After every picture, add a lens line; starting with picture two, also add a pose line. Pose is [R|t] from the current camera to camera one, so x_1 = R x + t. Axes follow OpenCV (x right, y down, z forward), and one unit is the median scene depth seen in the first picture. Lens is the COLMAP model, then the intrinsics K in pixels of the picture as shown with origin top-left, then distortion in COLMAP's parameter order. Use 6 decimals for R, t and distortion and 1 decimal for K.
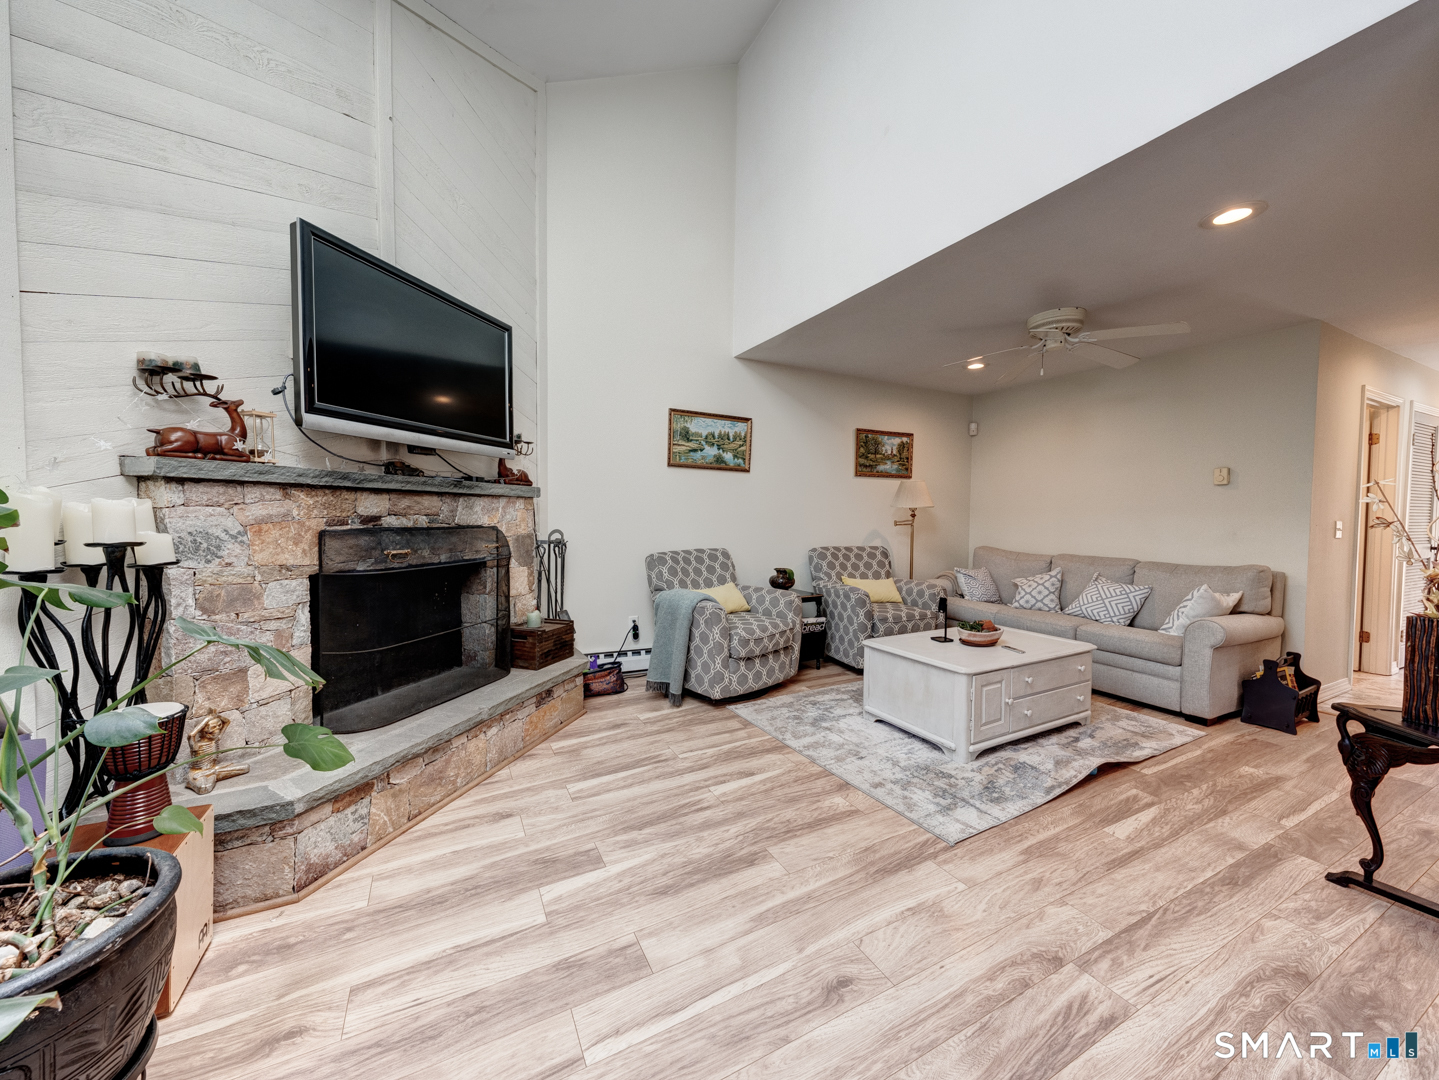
lens RADIAL K [[548.4, 0, 720.9], [0, 548.4, 539.3], [0, 0, 1]] dist [0.018461, -0.003114]
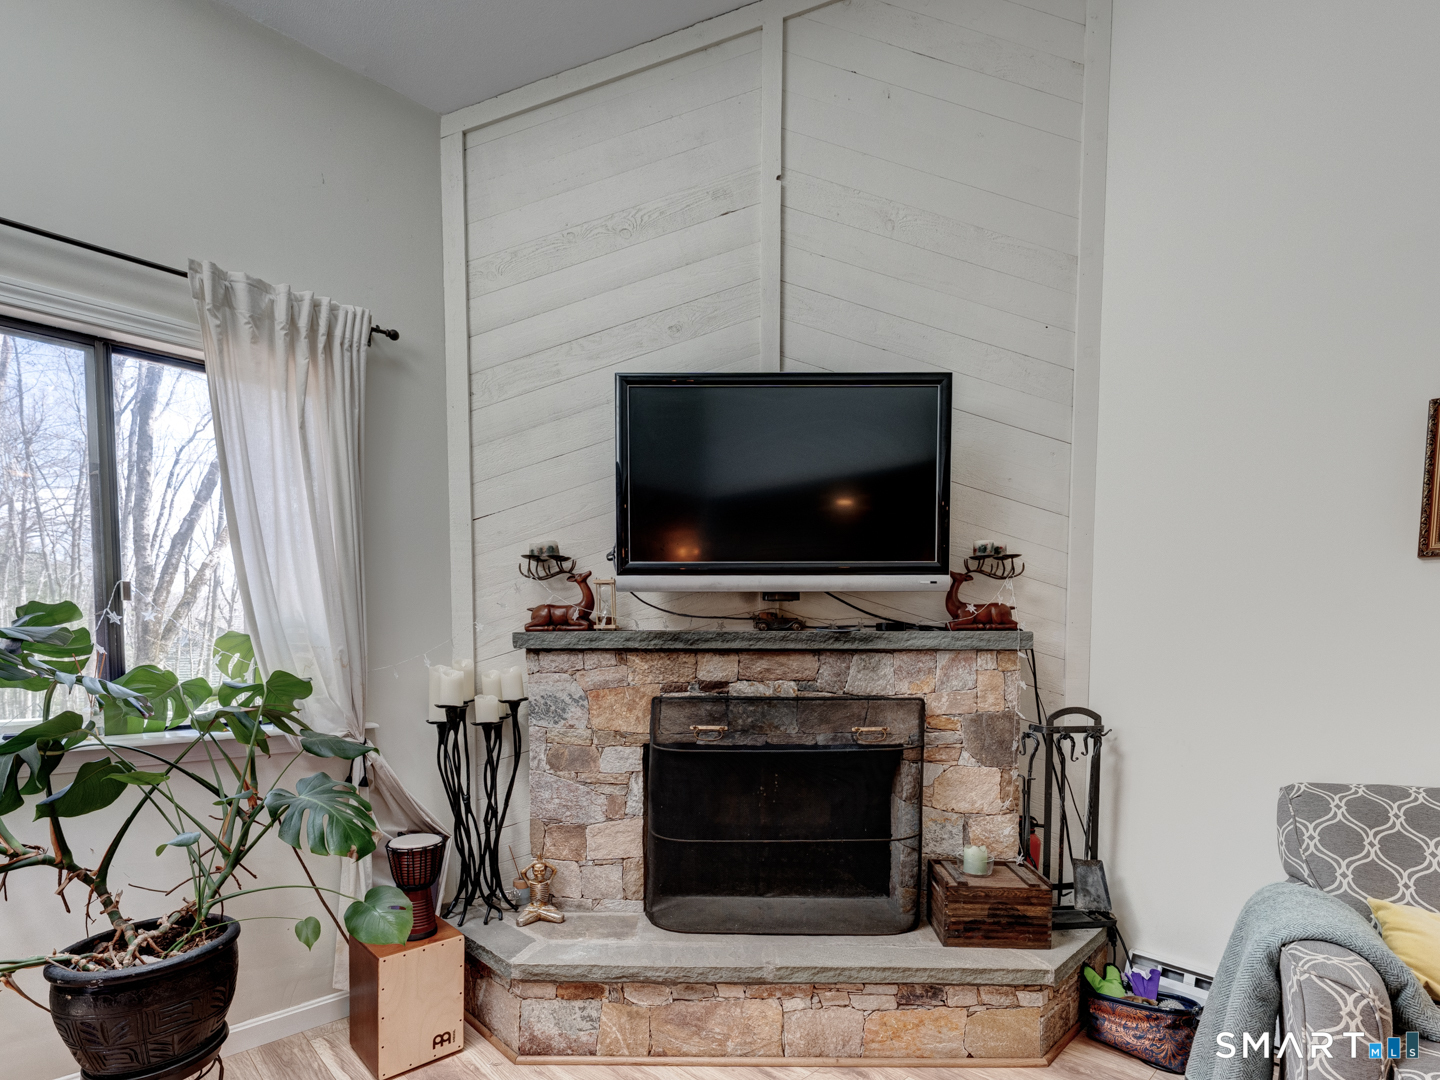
lens RADIAL K [[729.2, 0, 741.0], [0, 729.2, 678.7], [0, 0, 1]] dist [0.005447, -0.000690]
pose [[0.282468, 0.047869, -0.958082, 0.449618], [-0.039775, 0.998480, 0.038161, -0.091823], [0.958452, 0.027328, 0.283943, 0.728858]]
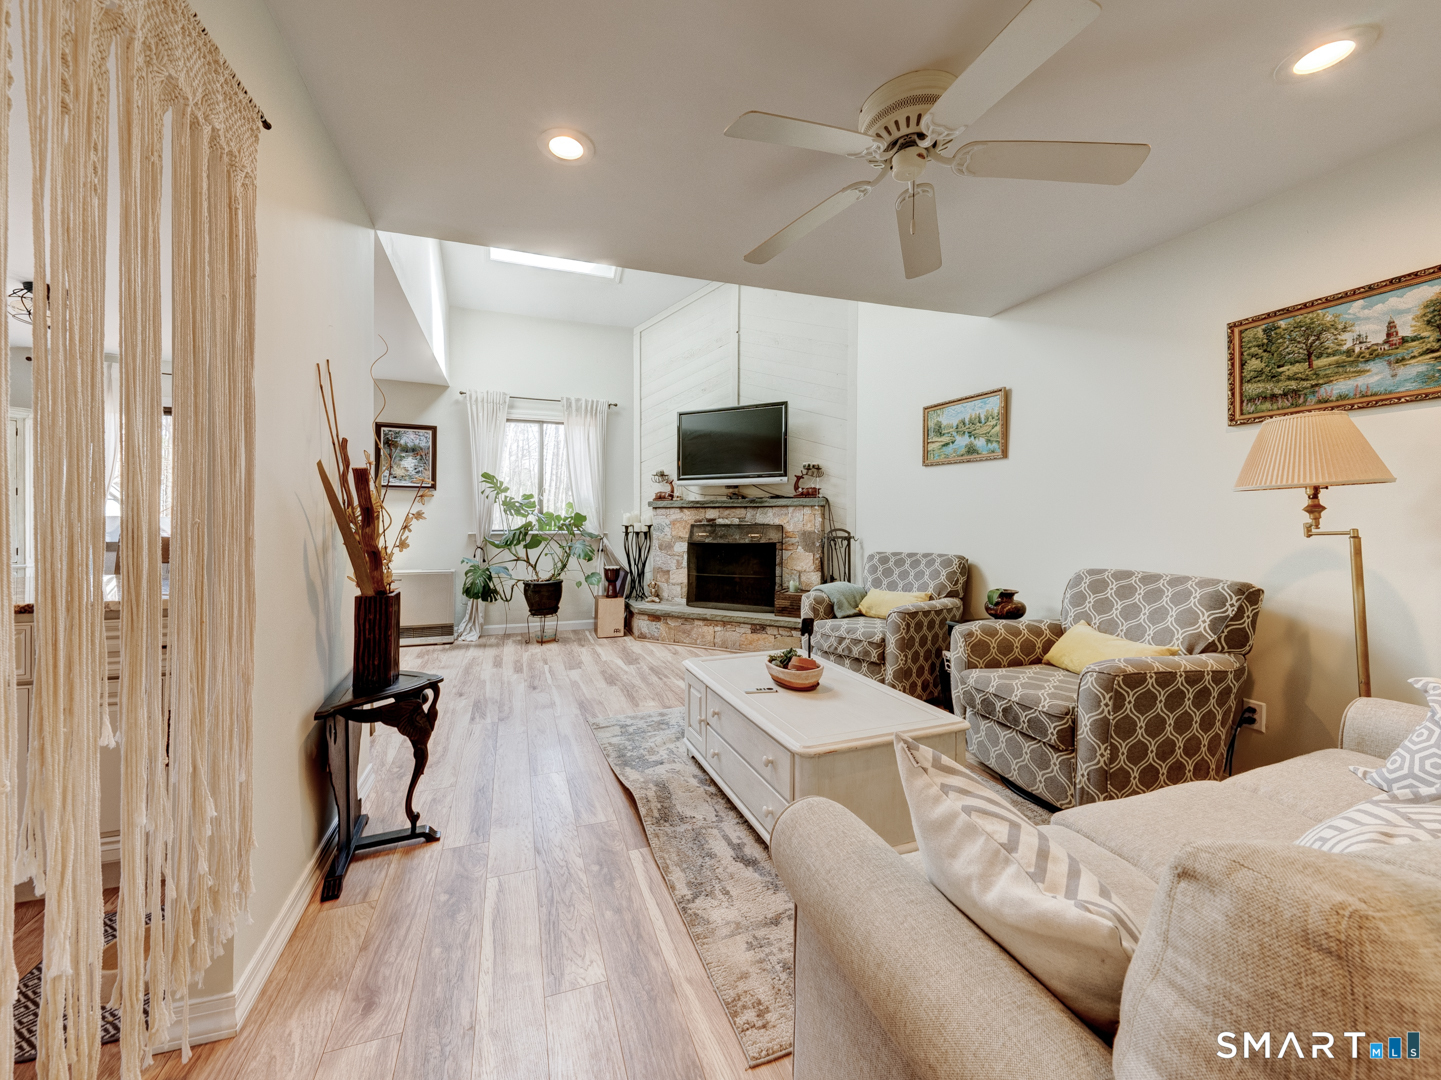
lens RADIAL K [[597.5, 0, 693.0], [0, 597.5, 530.4], [0, 0, 1]] dist [0.053313, 0.000257]
pose [[-0.203205, 0.011025, -0.979074, 1.825787], [-0.044602, 0.998794, 0.020504, -0.041247], [0.978120, 0.047835, -0.202468, 1.444324]]
